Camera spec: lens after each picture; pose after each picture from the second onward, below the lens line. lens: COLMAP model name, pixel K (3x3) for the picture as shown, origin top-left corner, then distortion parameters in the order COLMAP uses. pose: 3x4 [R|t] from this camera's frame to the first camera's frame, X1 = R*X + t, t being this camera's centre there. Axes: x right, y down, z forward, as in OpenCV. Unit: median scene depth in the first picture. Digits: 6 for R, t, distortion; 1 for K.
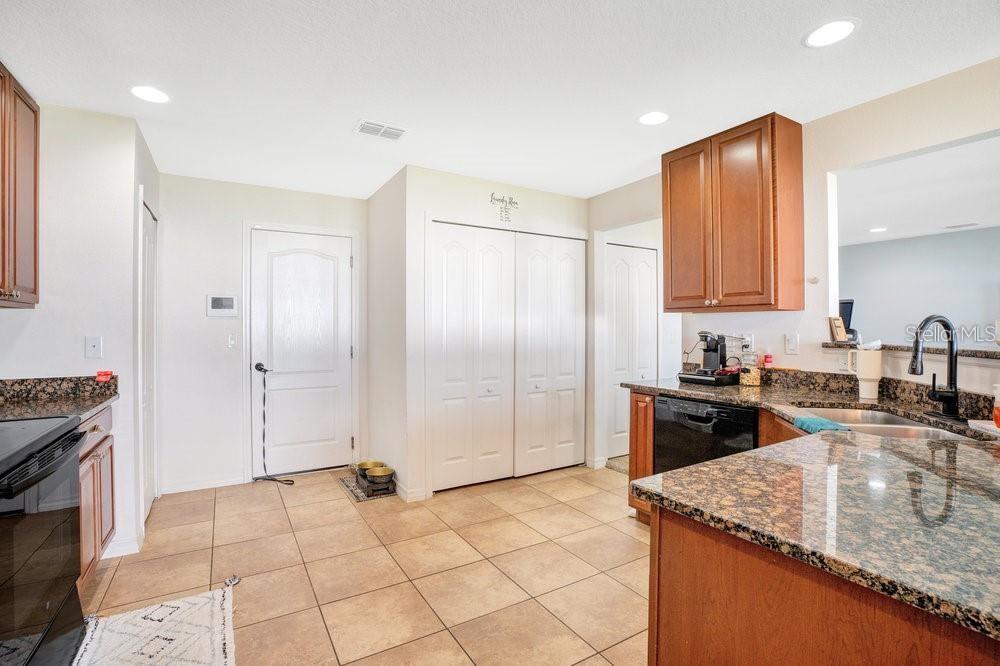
lens RADIAL K [[479.3, 0, 499.9], [0, 479.3, 325.1], [0, 0, 1]] dist [-0.059925, 0.029704]
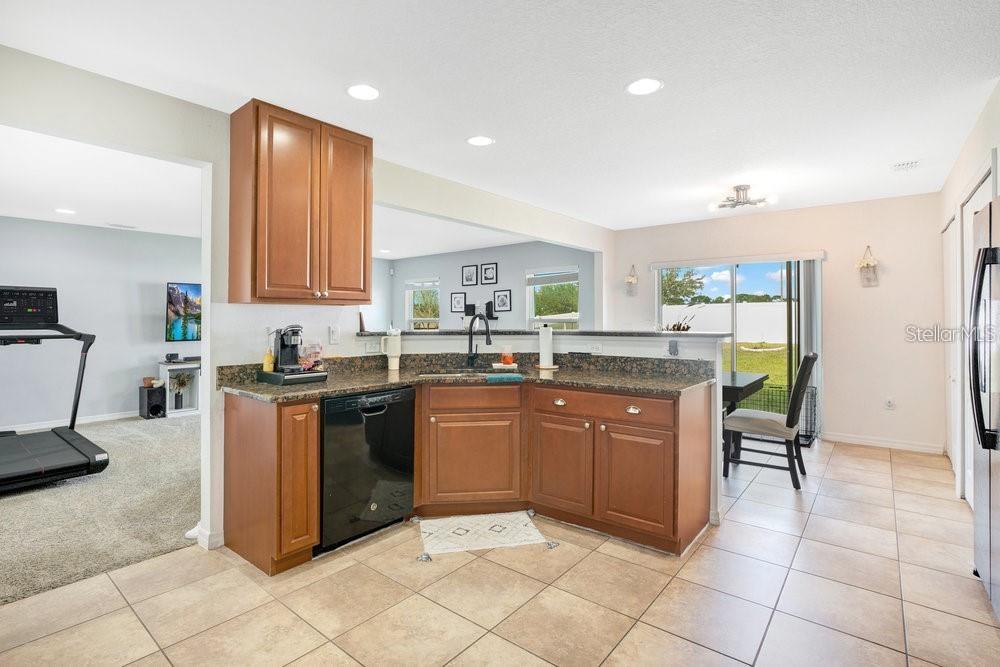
lens RADIAL K [[479.1, 0, 501.1], [0, 479.1, 316.8], [0, 0, 1]] dist [-0.038418, -0.000043]
pose [[-0.336398, 0.006102, 0.941700, -0.474586], [-0.005326, 0.999951, -0.008382, 0.003300], [-0.941705, -0.007836, -0.336348, 0.797581]]
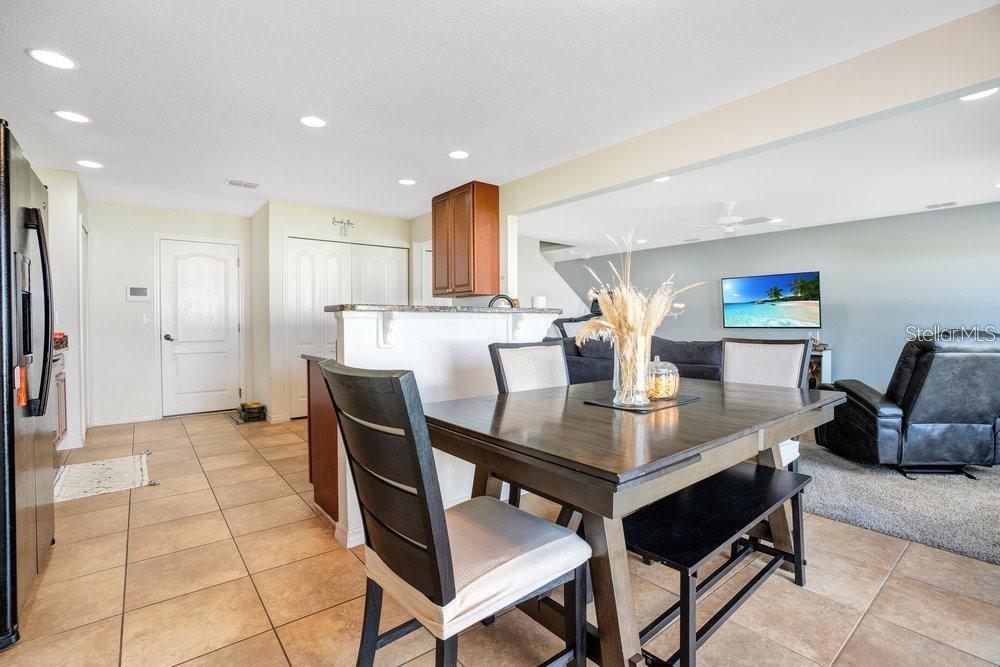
lens RADIAL K [[479.3, 0, 499.9], [0, 479.3, 325.6], [0, 0, 1]] dist [-0.059925, 0.029704]
pose [[0.991953, -0.005291, 0.126498, 0.332000], [0.003765, 0.999917, 0.012302, 0.044997], [-0.126552, -0.011727, 0.991891, -0.568768]]
